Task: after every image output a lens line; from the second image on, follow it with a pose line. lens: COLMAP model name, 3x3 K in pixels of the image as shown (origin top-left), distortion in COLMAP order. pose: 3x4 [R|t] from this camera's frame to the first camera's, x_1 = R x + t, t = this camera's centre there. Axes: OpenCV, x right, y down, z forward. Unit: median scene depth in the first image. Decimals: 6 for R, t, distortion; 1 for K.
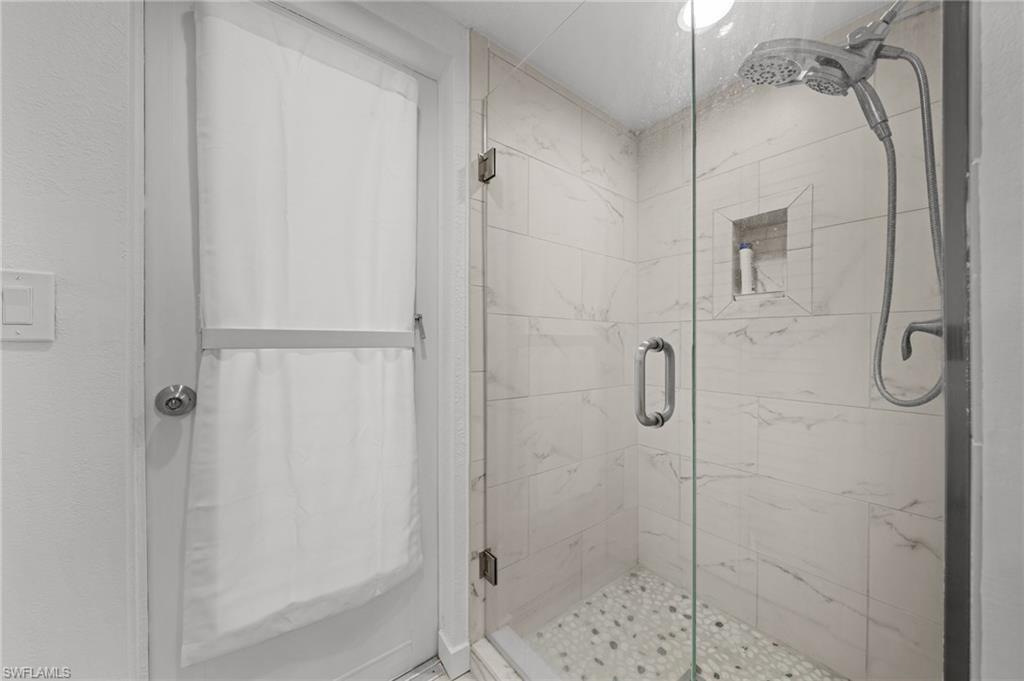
lens RADIAL K [[350.5, 0, 502.9], [0, 350.5, 343.0], [0, 0, 1]] dist [-0.004901, 0.000018]
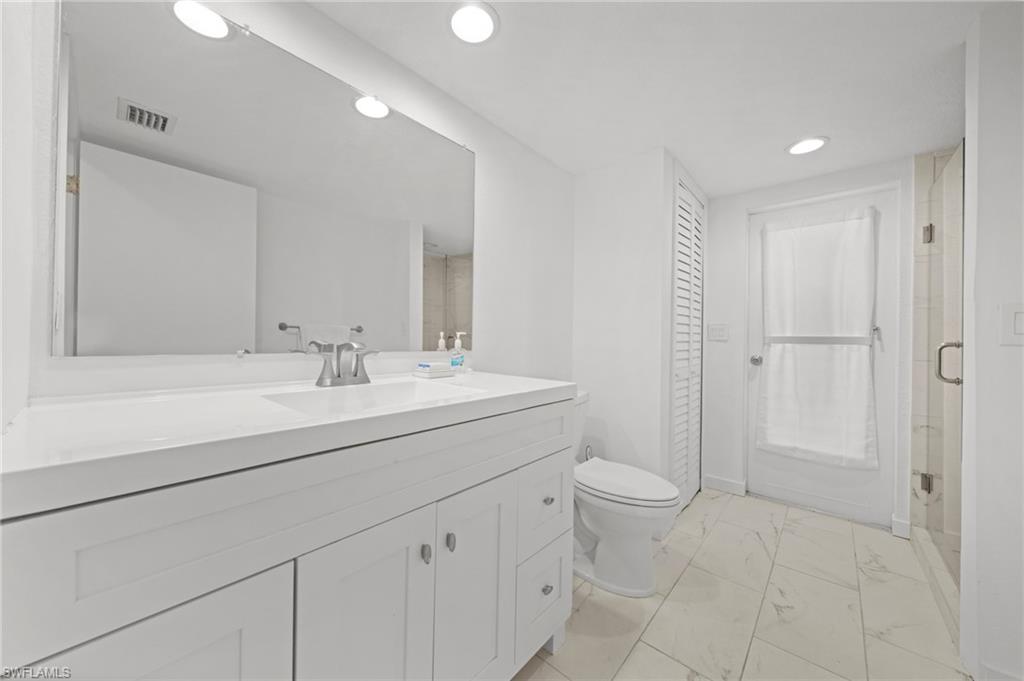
lens RADIAL K [[352.8, 0, 506.7], [0, 352.8, 336.8], [0, 0, 1]] dist [-0.000893, 0.000001]
pose [[0.178544, 0.002081, -0.983930, 1.302811], [-0.013236, 0.999912, -0.000287, -0.005621], [0.983843, 0.013075, 0.178556, -1.297166]]
